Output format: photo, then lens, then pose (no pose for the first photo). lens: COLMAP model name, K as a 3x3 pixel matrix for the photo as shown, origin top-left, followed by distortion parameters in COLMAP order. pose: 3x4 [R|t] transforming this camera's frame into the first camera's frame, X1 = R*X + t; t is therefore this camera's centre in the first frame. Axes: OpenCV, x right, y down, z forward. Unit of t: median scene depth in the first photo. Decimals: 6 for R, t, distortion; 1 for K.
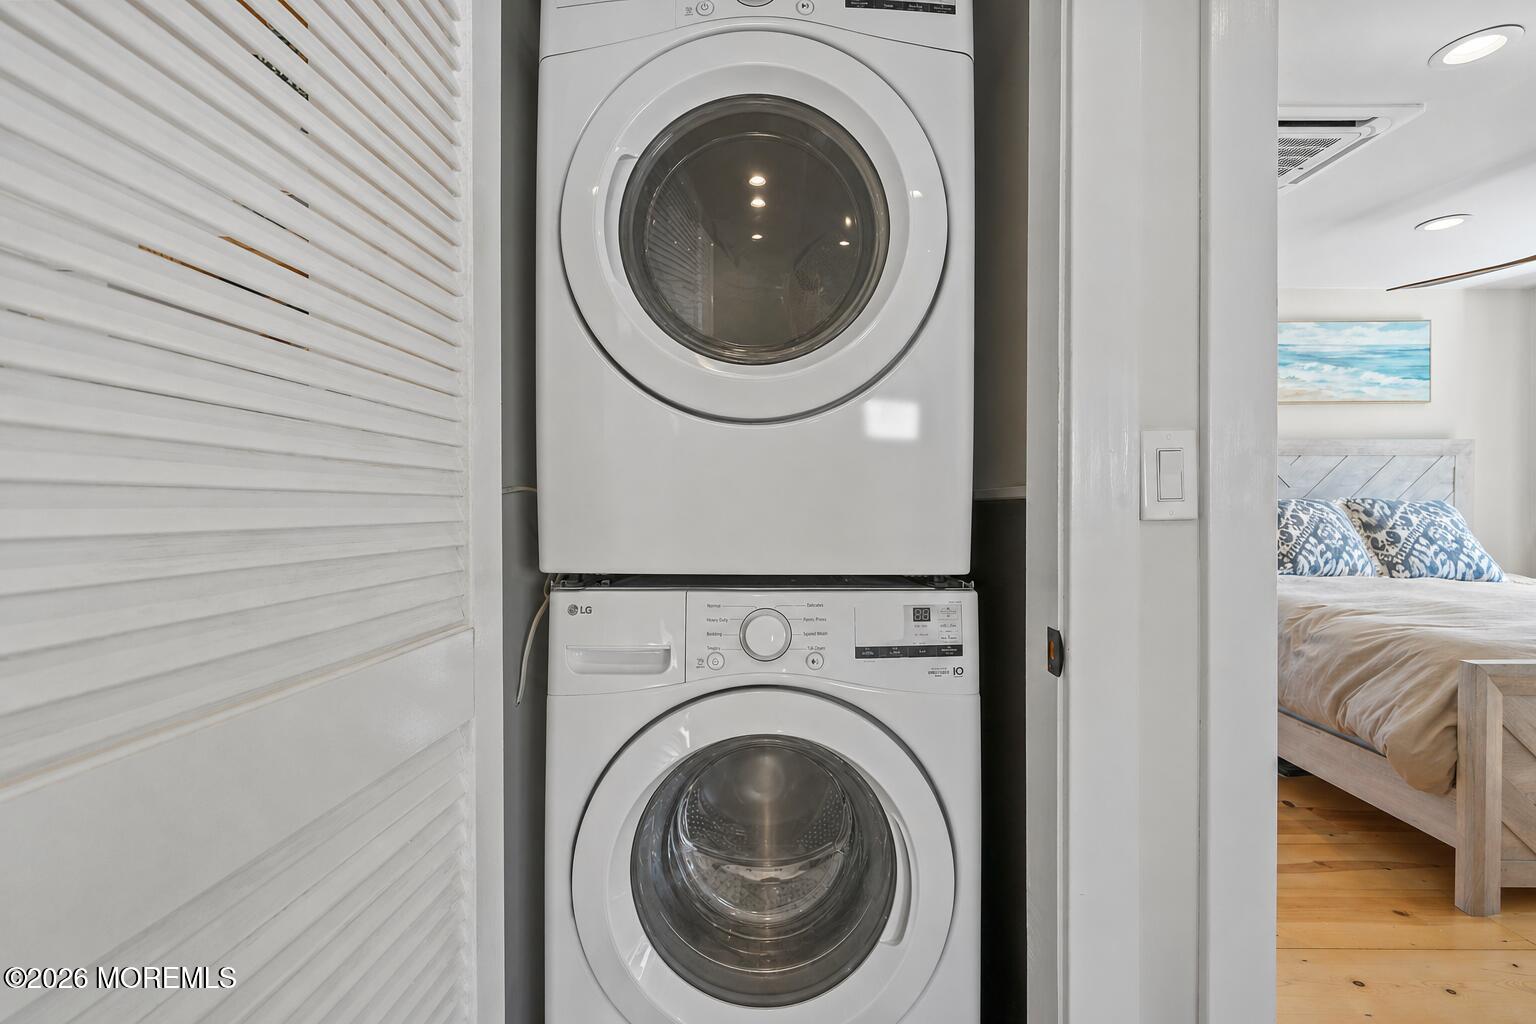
lens RADIAL K [[702.8, 0, 768.0], [0, 702.8, 512.0], [0, 0, 1]] dist [0.001559, 0.000235]
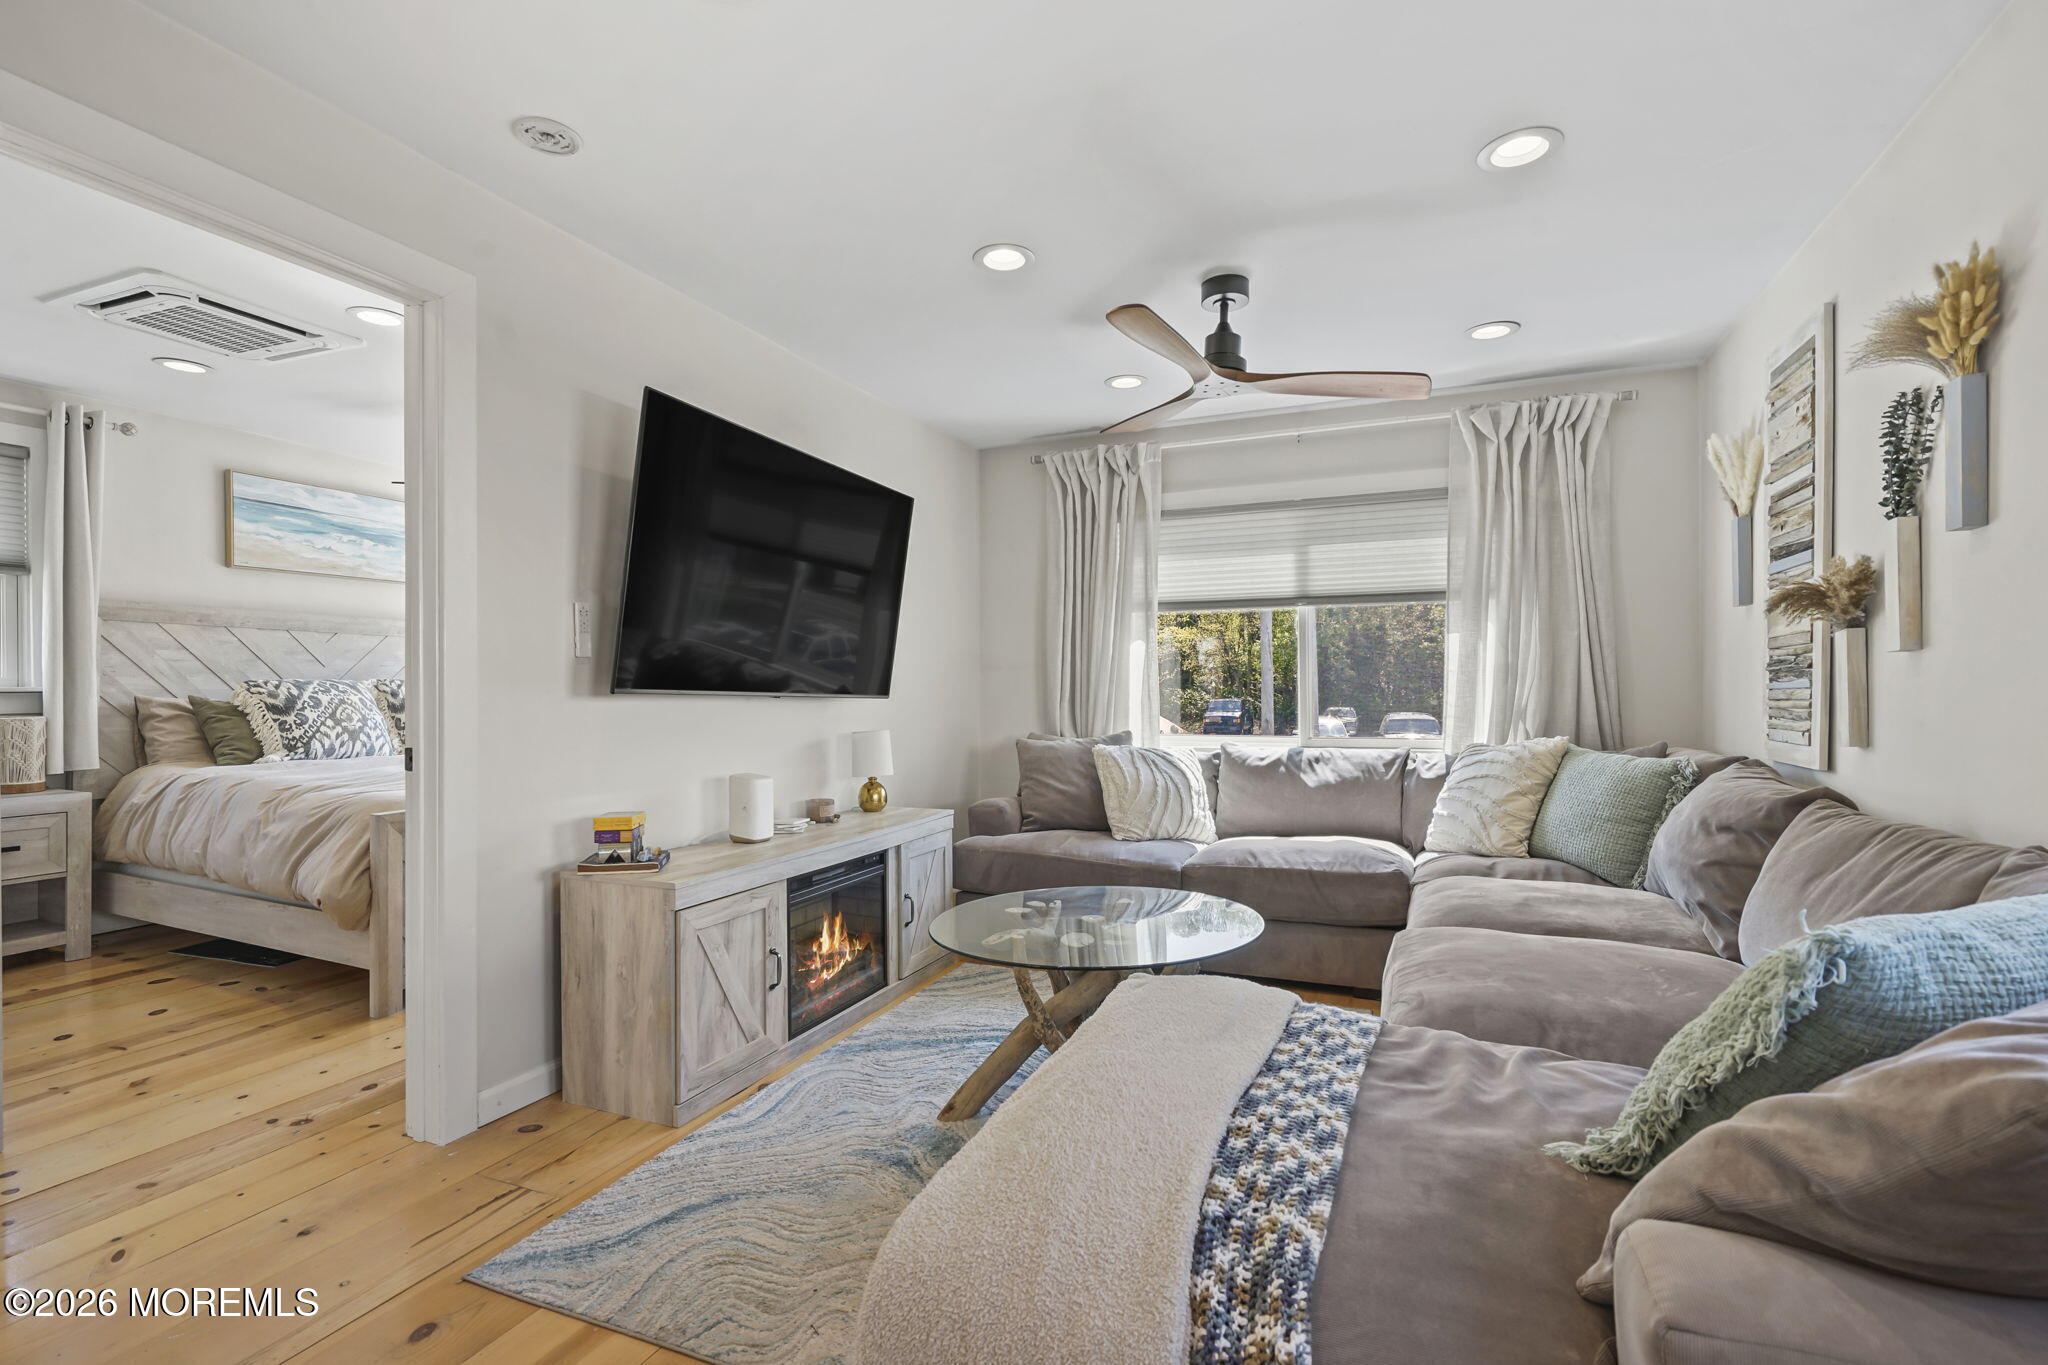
lens RADIAL K [[947.3, 0, 1027.0], [0, 947.3, 691.4], [0, 0, 1]] dist [-0.001503, -0.000262]
pose [[0.394697, -0.000647, 0.918811, -0.043250], [0.003561, 0.999993, -0.000826, 0.001767], [-0.918805, 0.003598, 0.394696, -0.398665]]
